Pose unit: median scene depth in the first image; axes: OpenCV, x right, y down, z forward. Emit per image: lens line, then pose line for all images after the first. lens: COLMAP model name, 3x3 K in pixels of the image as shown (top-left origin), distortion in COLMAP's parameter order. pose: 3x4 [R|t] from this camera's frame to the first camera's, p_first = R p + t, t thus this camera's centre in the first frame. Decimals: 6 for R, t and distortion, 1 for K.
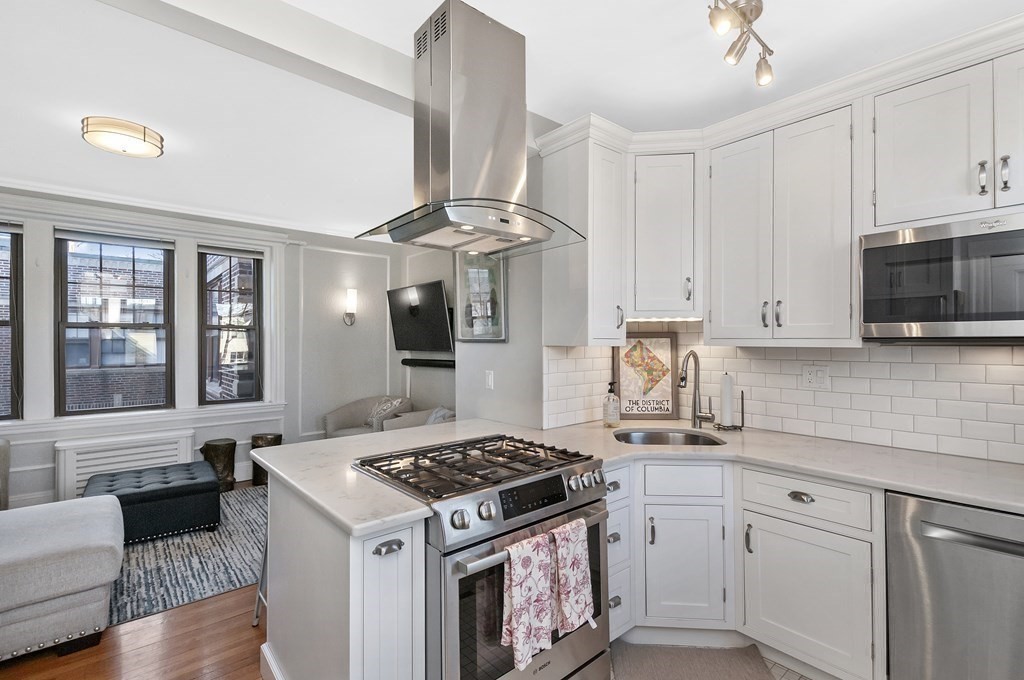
lens RADIAL K [[458.9, 0, 518.0], [0, 458.9, 338.3], [0, 0, 1]] dist [-0.001640, -0.000368]
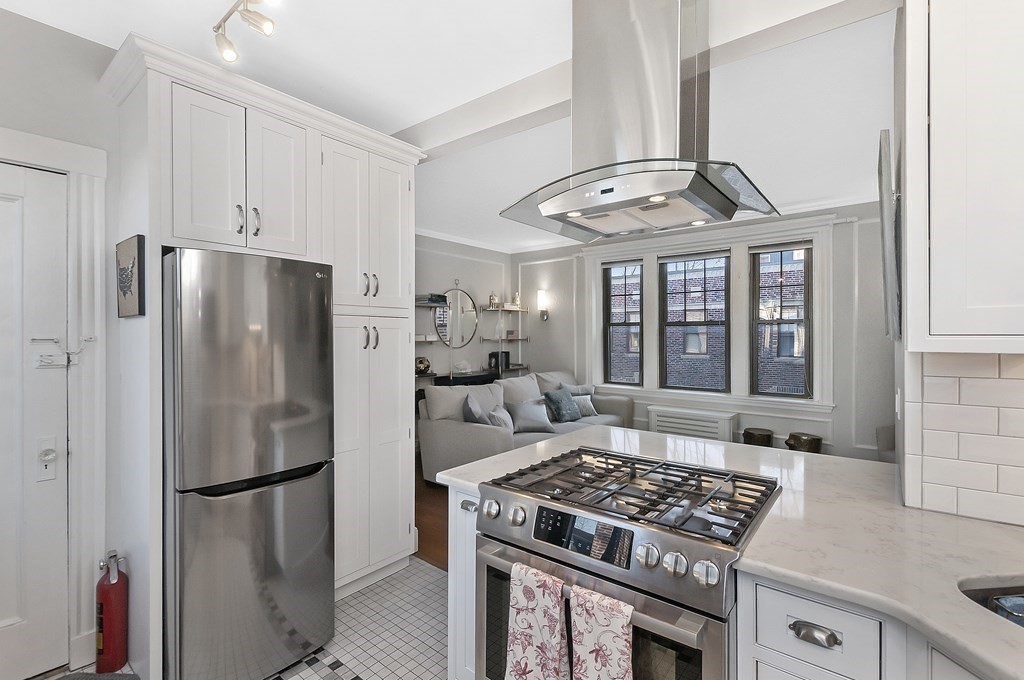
lens RADIAL K [[458.9, 0, 518.0], [0, 458.9, 338.3], [0, 0, 1]] dist [-0.001640, -0.000368]
pose [[0.189745, 0.007619, -0.981804, 0.273111], [0.008923, 0.999915, 0.009485, -0.002067], [0.981793, -0.010561, 0.189661, 0.257041]]
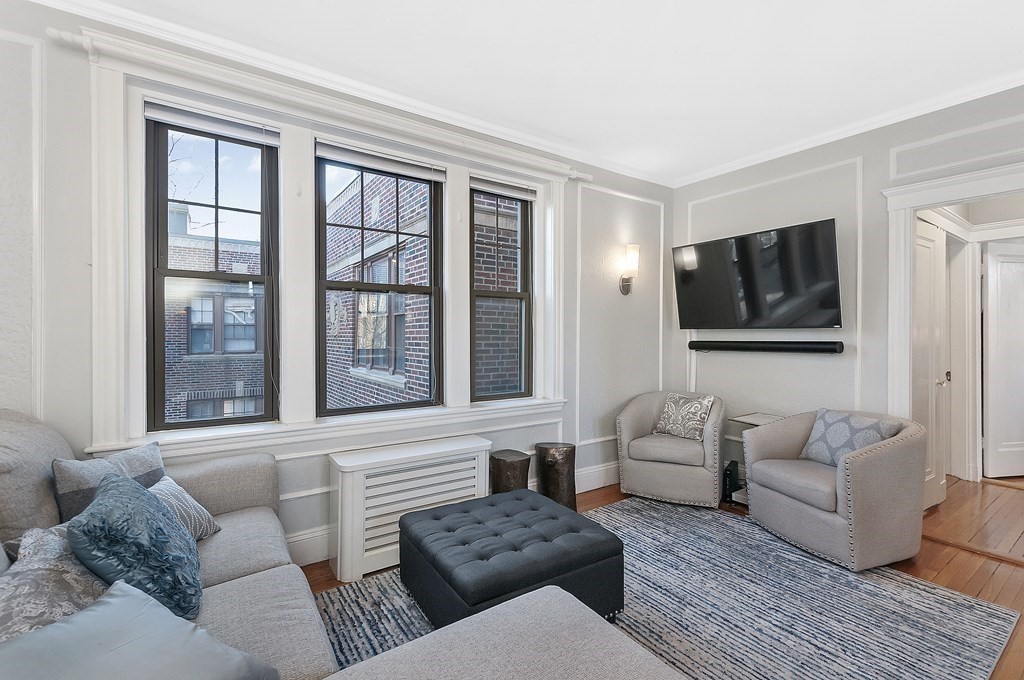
lens RADIAL K [[458.9, 0, 518.0], [0, 458.9, 338.3], [0, 0, 1]] dist [-0.001640, -0.000368]
pose [[0.995004, 0.003298, -0.099777, -0.560396], [-0.001173, 0.999771, 0.021355, 0.031515], [0.099825, -0.021132, 0.994781, 0.303215]]
